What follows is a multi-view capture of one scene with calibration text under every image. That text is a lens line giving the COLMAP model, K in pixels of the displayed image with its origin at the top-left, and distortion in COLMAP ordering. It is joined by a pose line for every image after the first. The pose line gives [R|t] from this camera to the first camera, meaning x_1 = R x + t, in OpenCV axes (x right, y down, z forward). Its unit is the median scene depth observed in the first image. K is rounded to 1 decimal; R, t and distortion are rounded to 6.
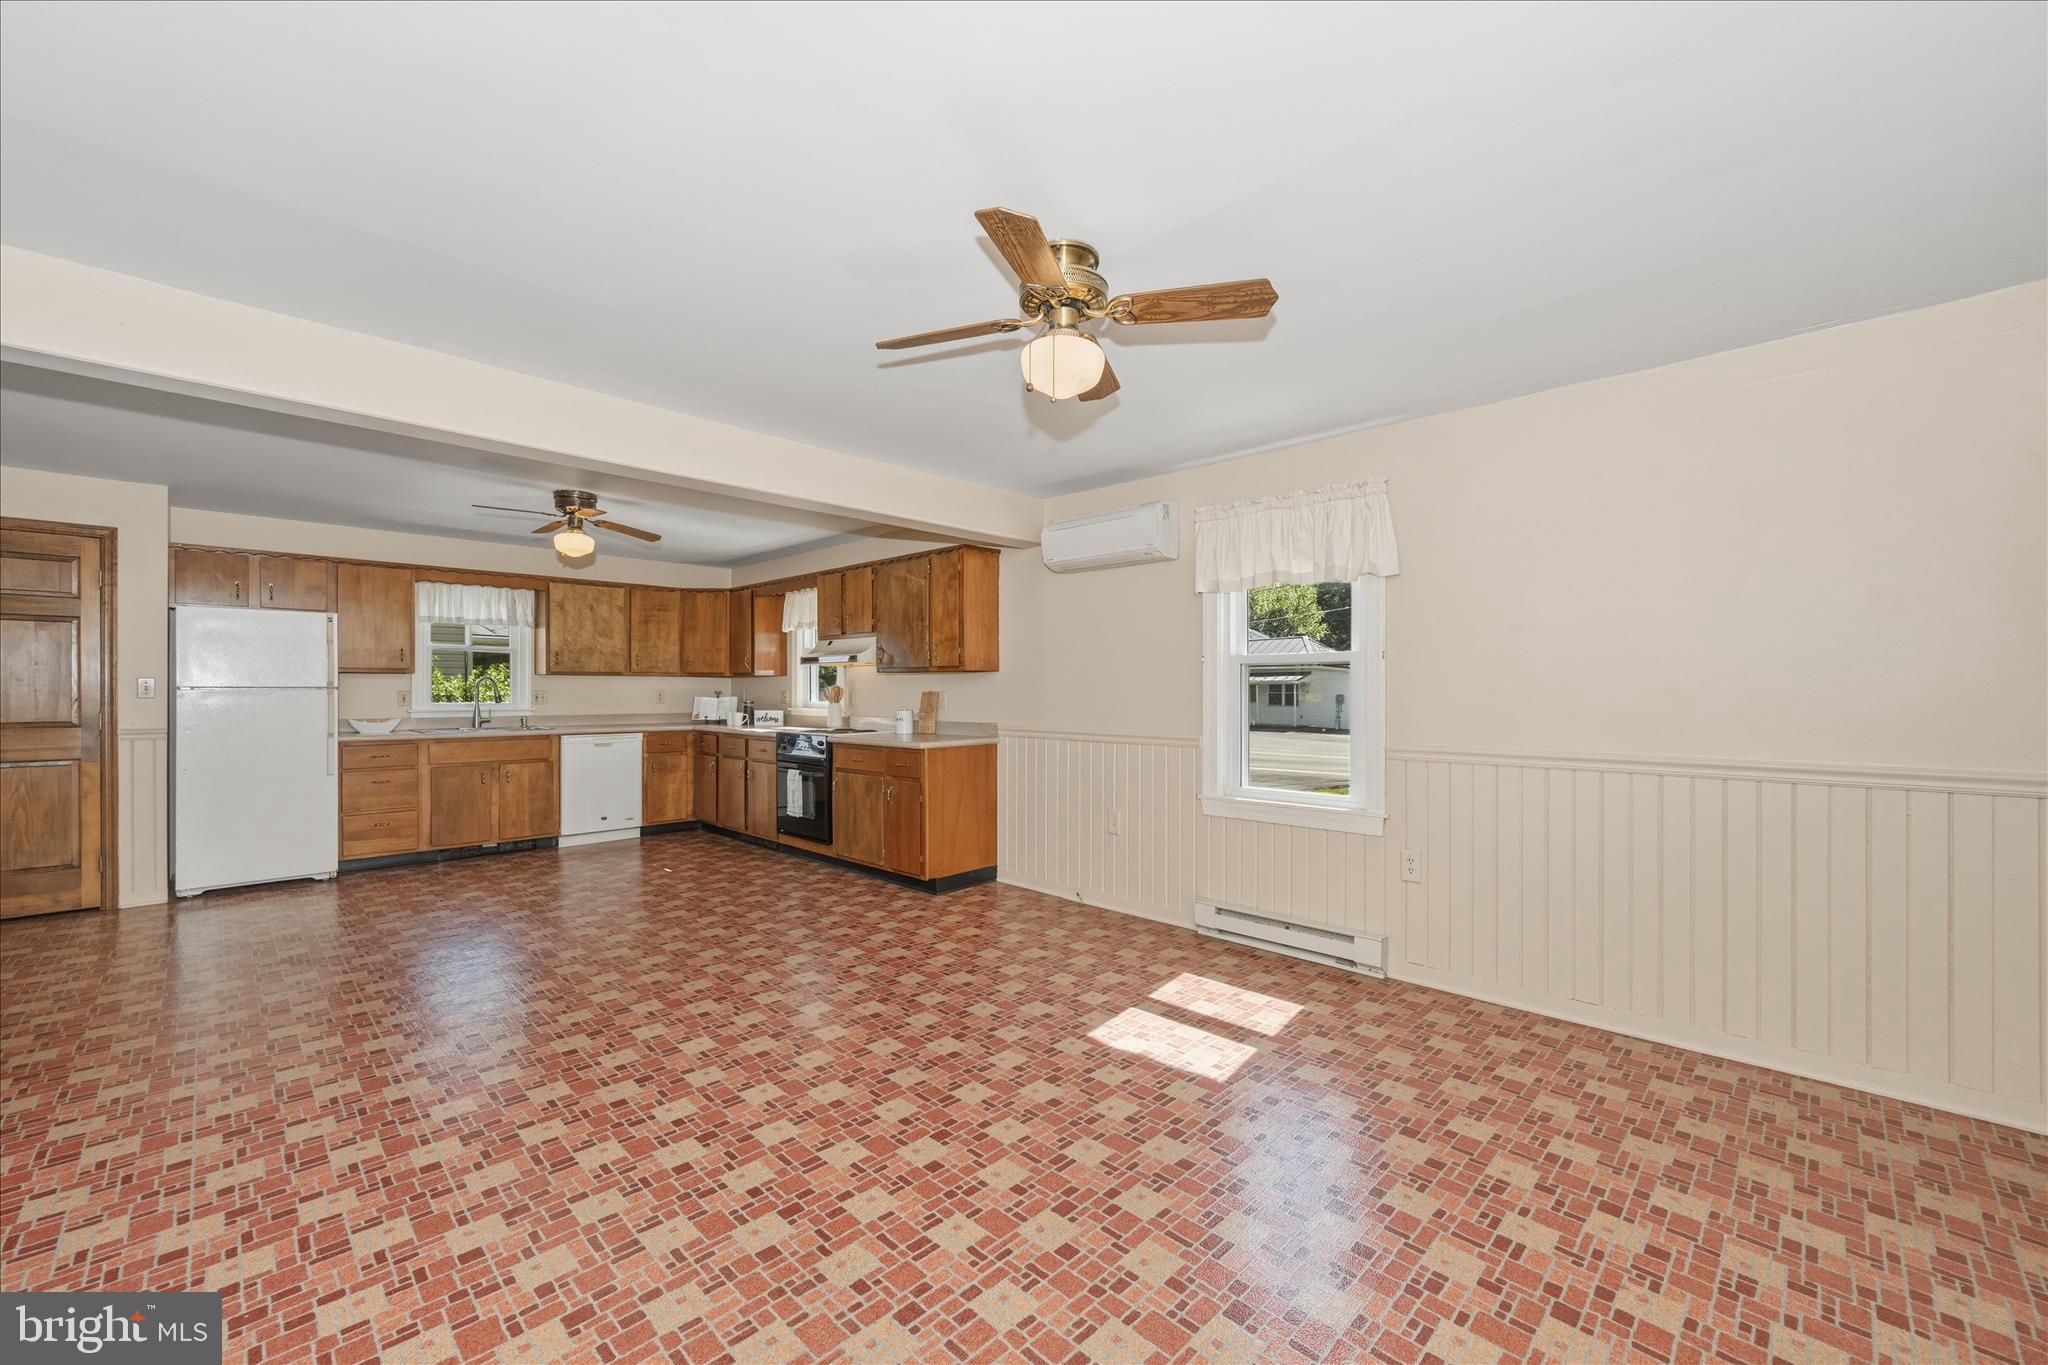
lens RADIAL K [[806.5, 0, 1024.0], [0, 806.5, 682.5], [0, 0, 1]] dist [0.000328, -0.000056]
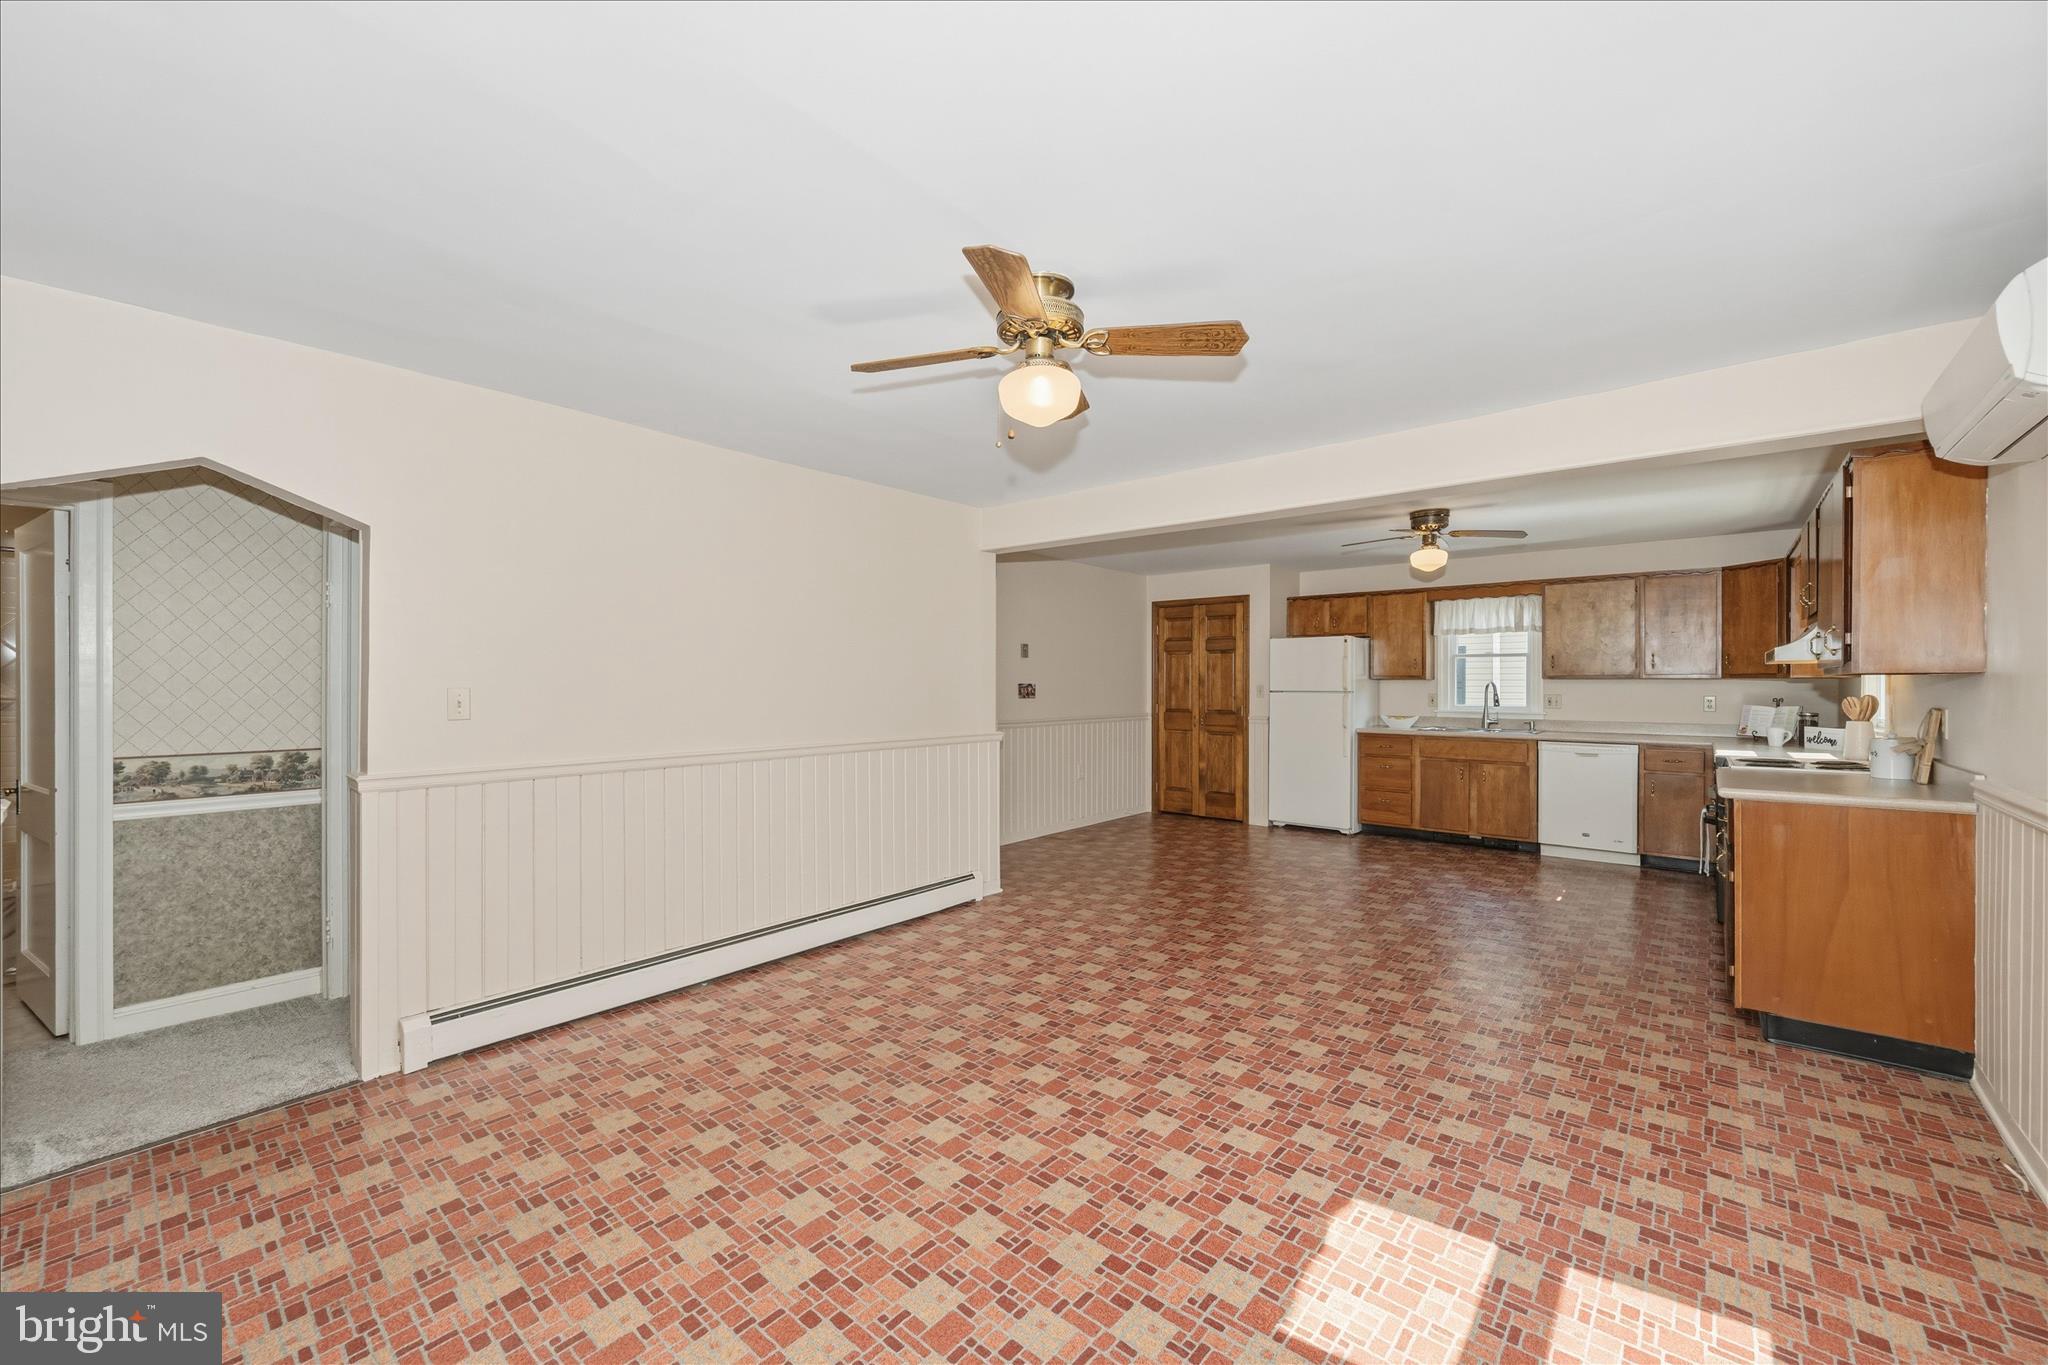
lens RADIAL K [[802.5, 0, 1030.6], [0, 802.5, 686.9], [0, 0, 1]] dist [-0.002402, 0.000083]
pose [[0.075498, 0.003966, -0.997138, 0.397078], [0.007876, 0.999959, 0.004573, -0.011081], [0.997115, -0.008199, 0.075464, 0.346008]]
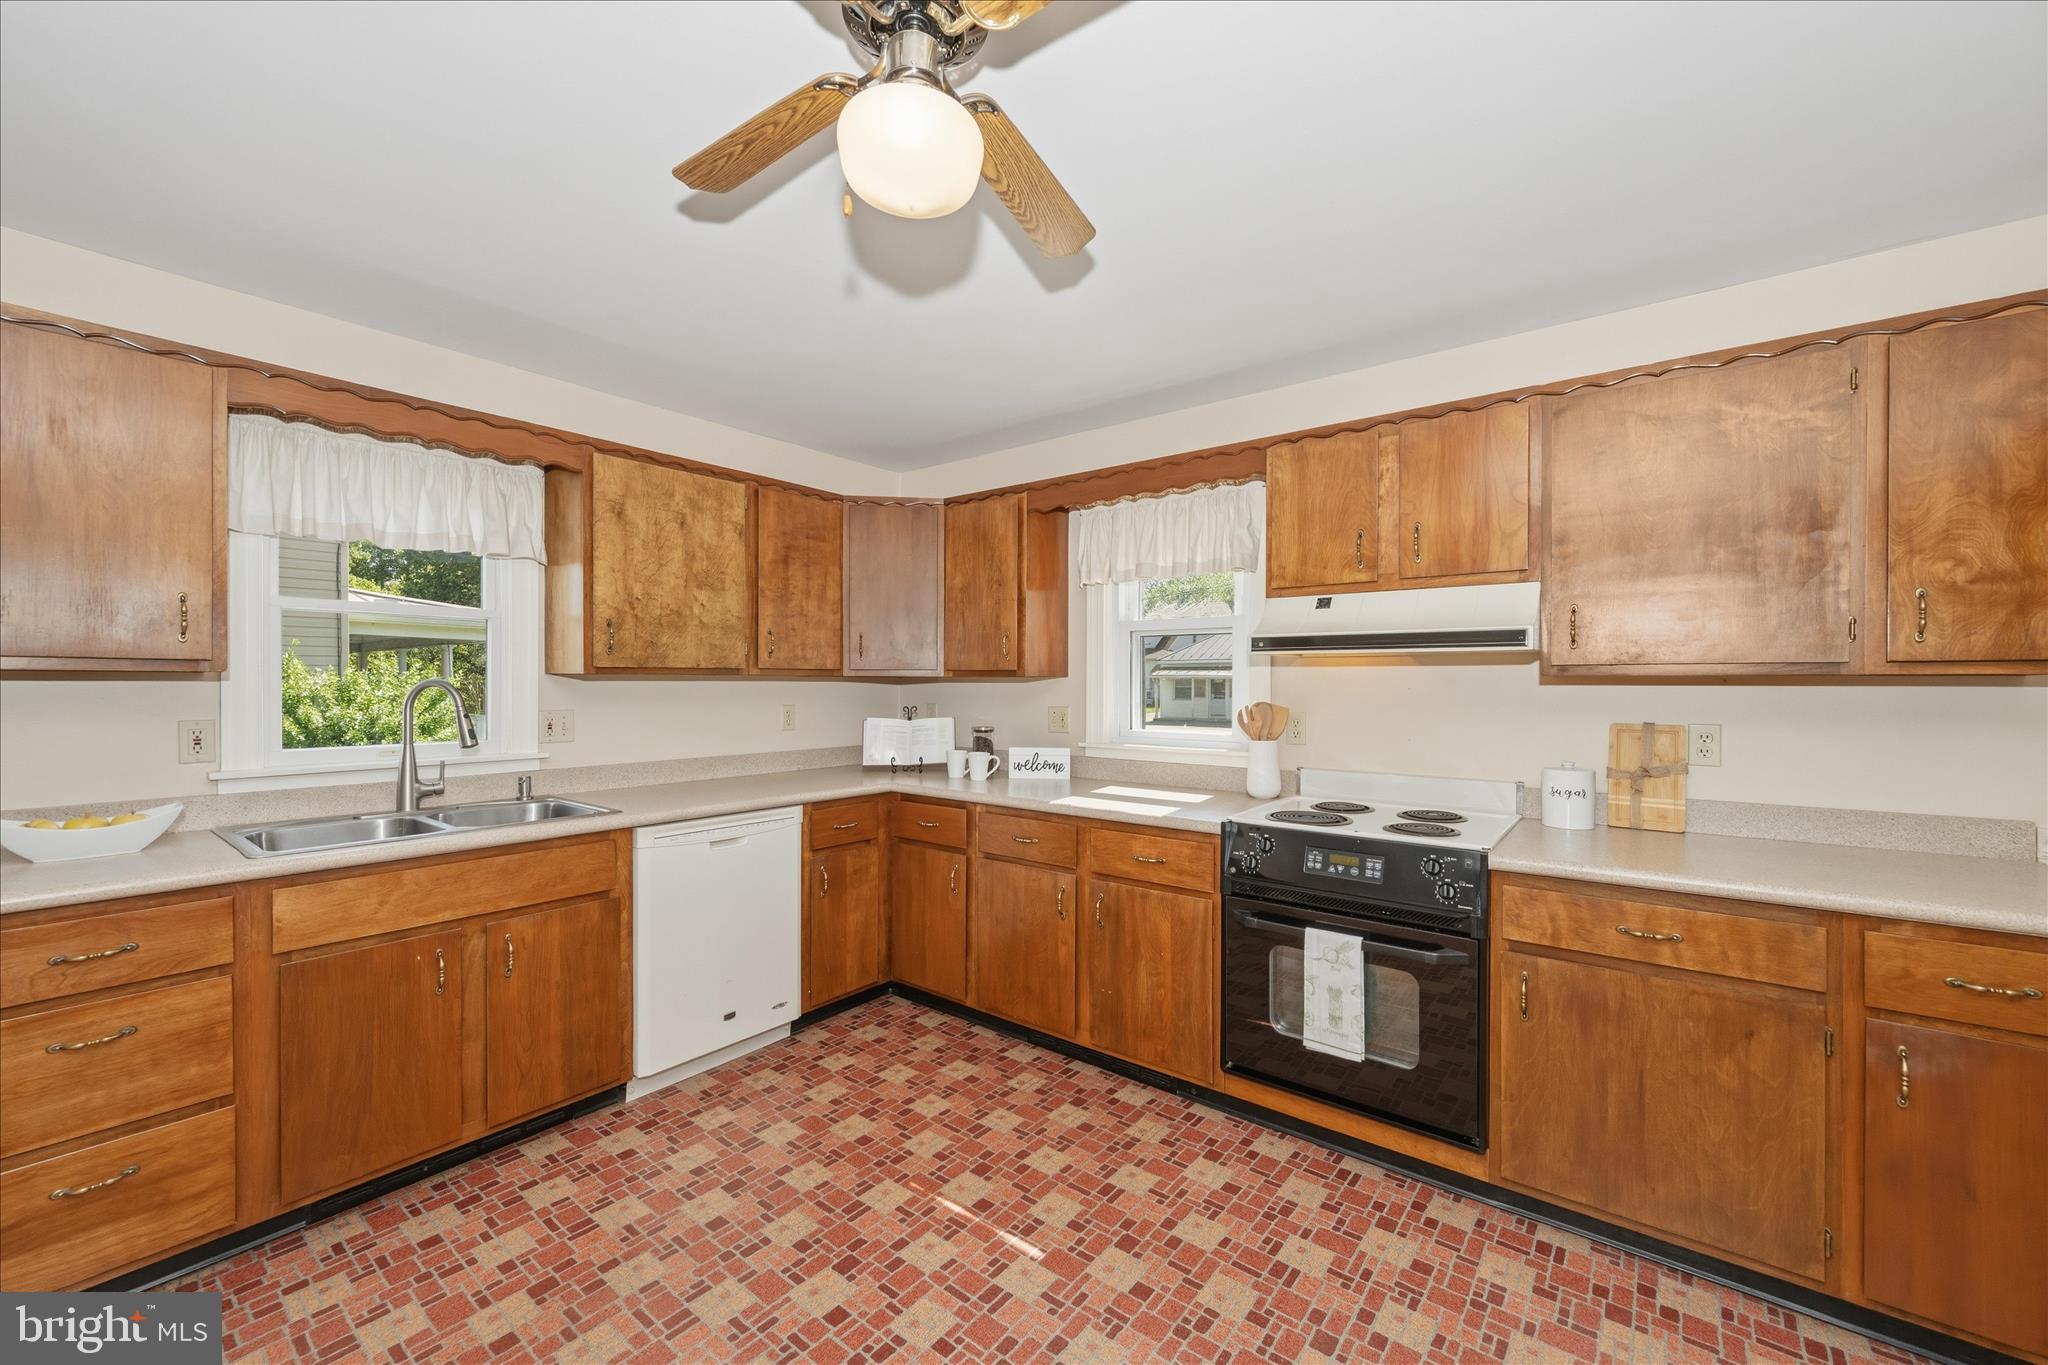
lens RADIAL K [[802.5, 0, 1030.6], [0, 802.5, 686.9], [0, 0, 1]] dist [-0.002402, 0.000083]
pose [[0.993821, -0.000474, 0.110995, -0.475862], [-0.001411, 0.999856, 0.016908, -0.013455], [-0.110987, -0.016960, 0.993677, 0.655950]]
